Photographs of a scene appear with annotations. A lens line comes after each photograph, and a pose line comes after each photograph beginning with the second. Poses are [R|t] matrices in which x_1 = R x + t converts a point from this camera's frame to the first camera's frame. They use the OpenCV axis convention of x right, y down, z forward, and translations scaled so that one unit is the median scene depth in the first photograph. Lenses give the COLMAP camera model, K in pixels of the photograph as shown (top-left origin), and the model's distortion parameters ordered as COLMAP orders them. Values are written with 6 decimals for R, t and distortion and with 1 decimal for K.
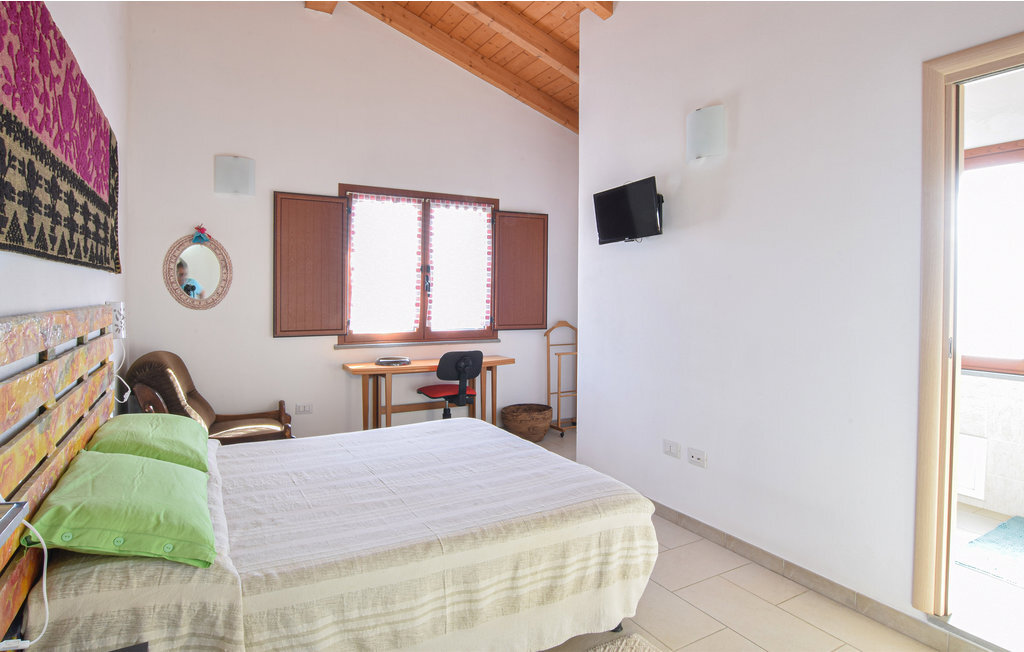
lens RADIAL K [[563.8, 0, 512.1], [0, 563.8, 305.5], [0, 0, 1]] dist [-0.000516, 0.000093]
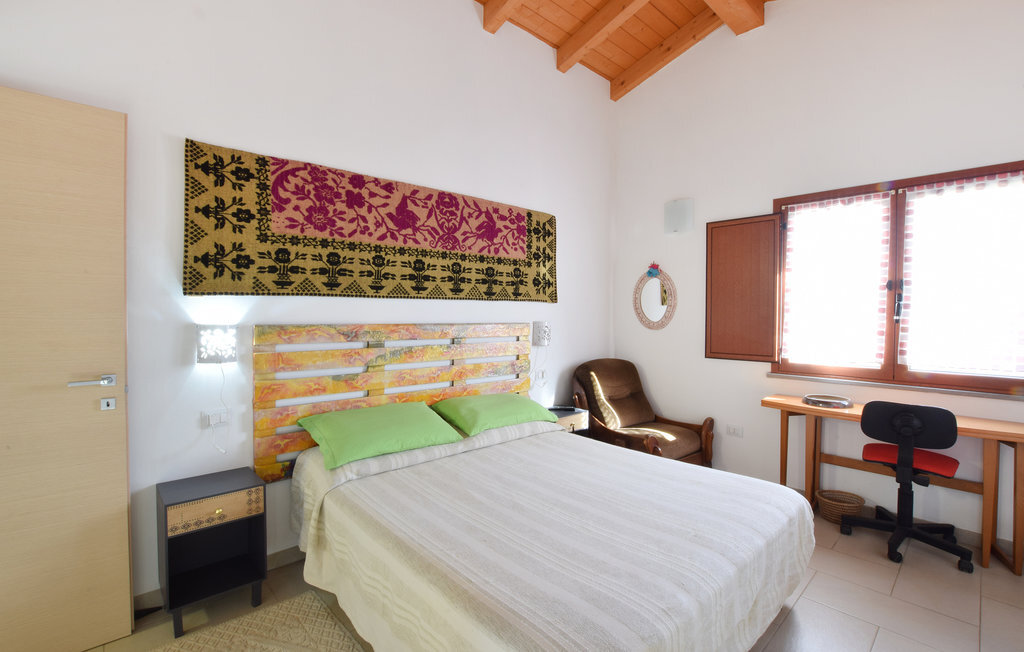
lens RADIAL K [[461.5, 0, 509.9], [0, 461.5, 320.8], [0, 0, 1]] dist [-0.023086, 0.000606]
pose [[0.227243, 0.013050, -0.973751, 0.328065], [-0.024815, 0.999663, 0.007606, -0.011060], [0.973522, 0.022435, 0.227490, 0.403707]]
